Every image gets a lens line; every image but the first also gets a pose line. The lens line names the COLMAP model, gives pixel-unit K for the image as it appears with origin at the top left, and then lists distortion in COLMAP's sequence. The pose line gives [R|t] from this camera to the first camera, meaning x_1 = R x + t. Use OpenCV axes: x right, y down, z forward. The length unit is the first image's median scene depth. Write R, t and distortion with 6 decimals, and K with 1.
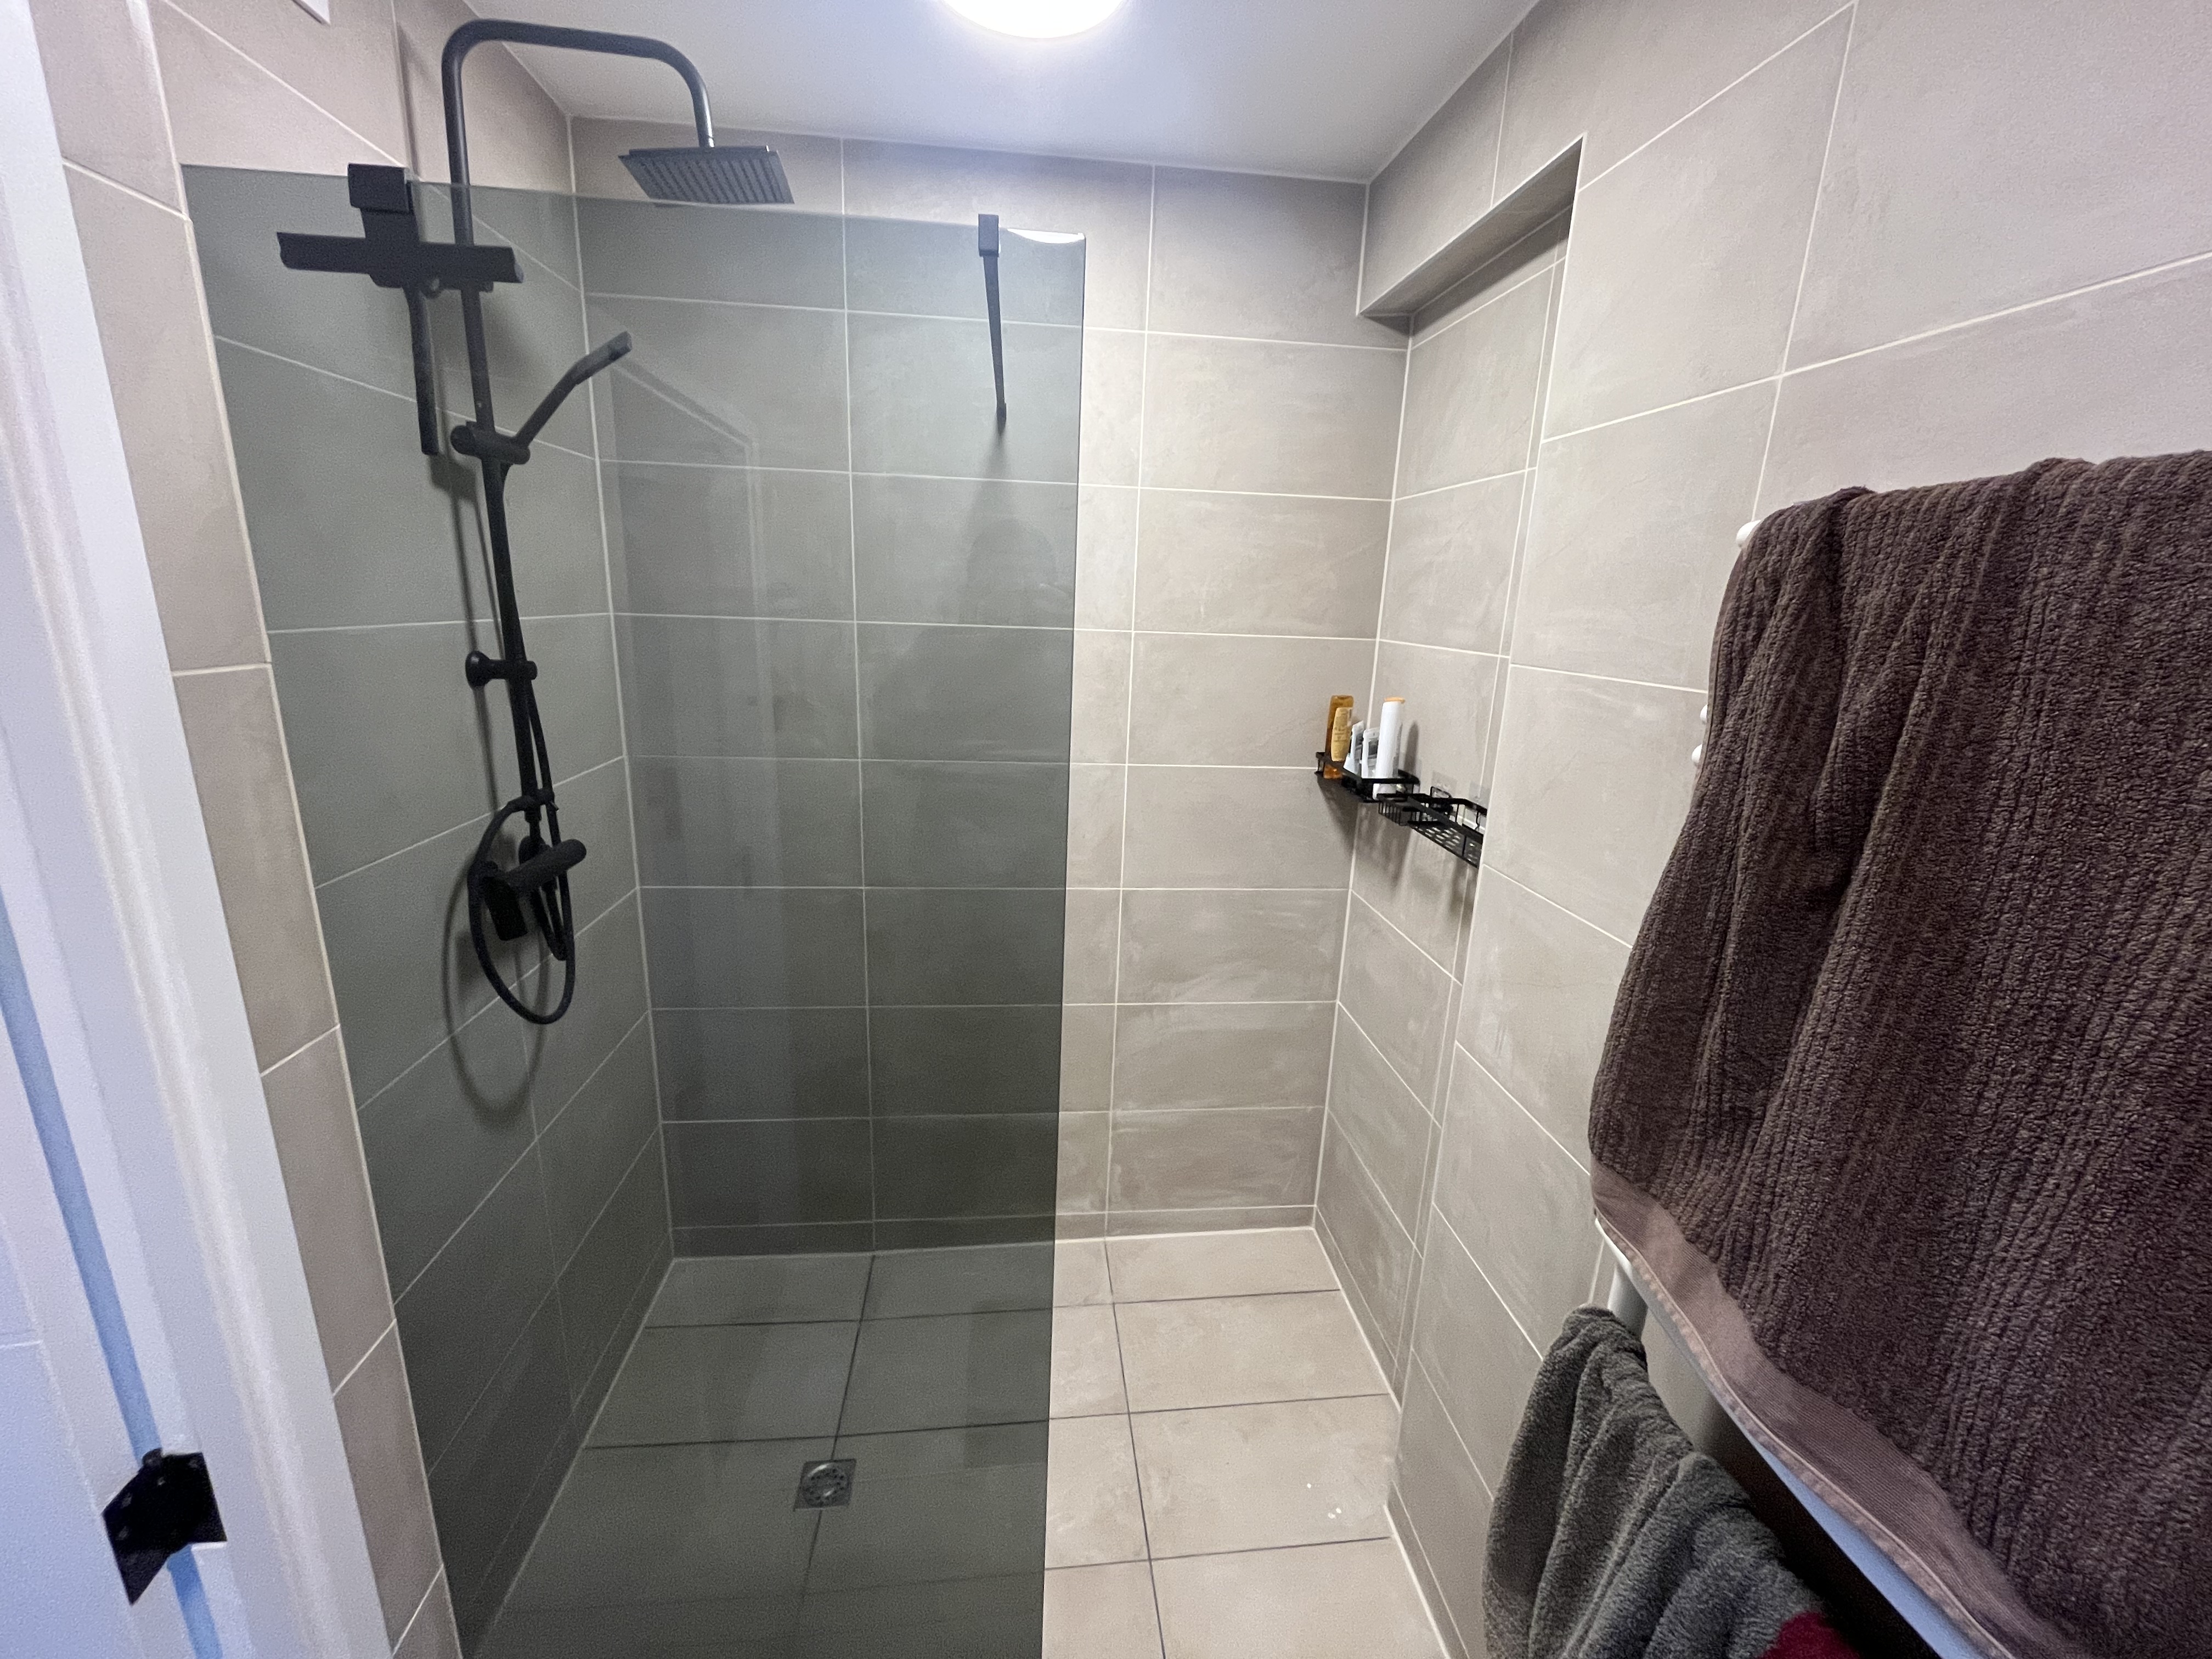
lens RADIAL K [[899.5, 0, 1106.0], [0, 899.5, 829.5], [0, 0, 1]] dist [0.000844, 0.000235]
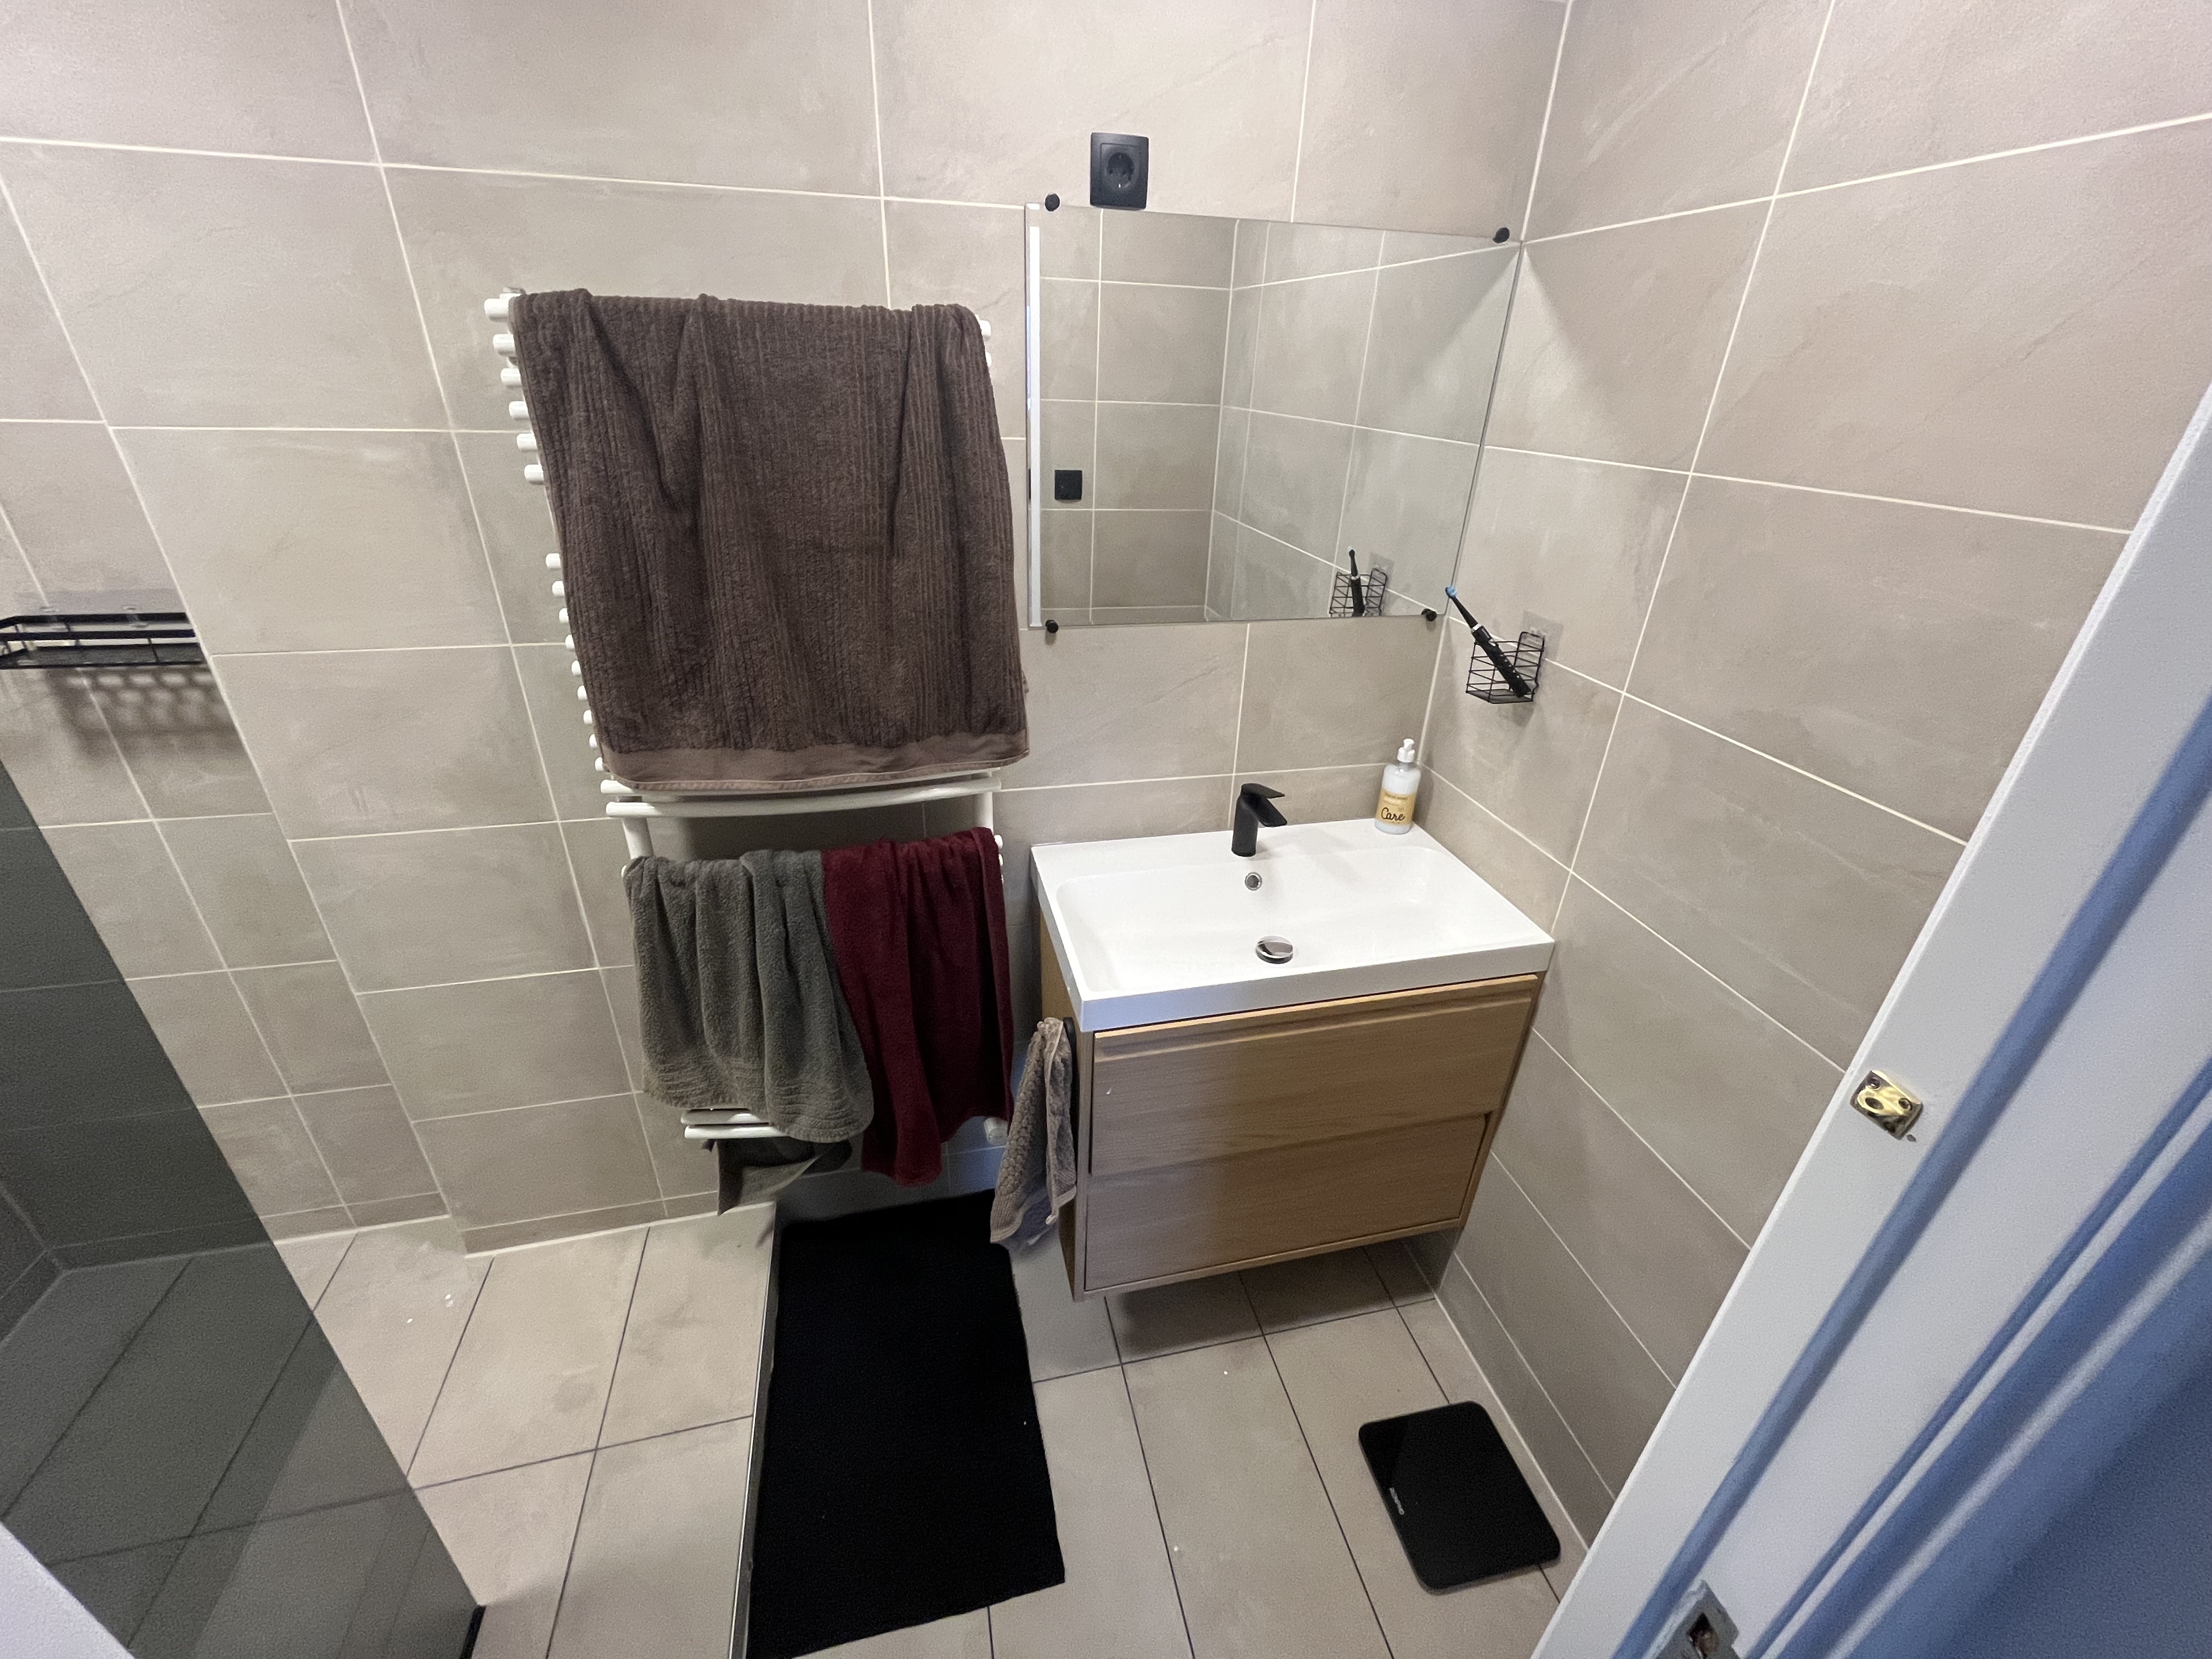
lens RADIAL K [[899.5, 0, 1106.0], [0, 899.5, 829.5], [0, 0, 1]] dist [0.000844, 0.000235]
pose [[-0.126991, -0.493573, 0.860383, -1.218441], [0.219715, 0.831861, 0.509640, -0.172782], [-0.967264, 0.253758, 0.002807, 0.284651]]
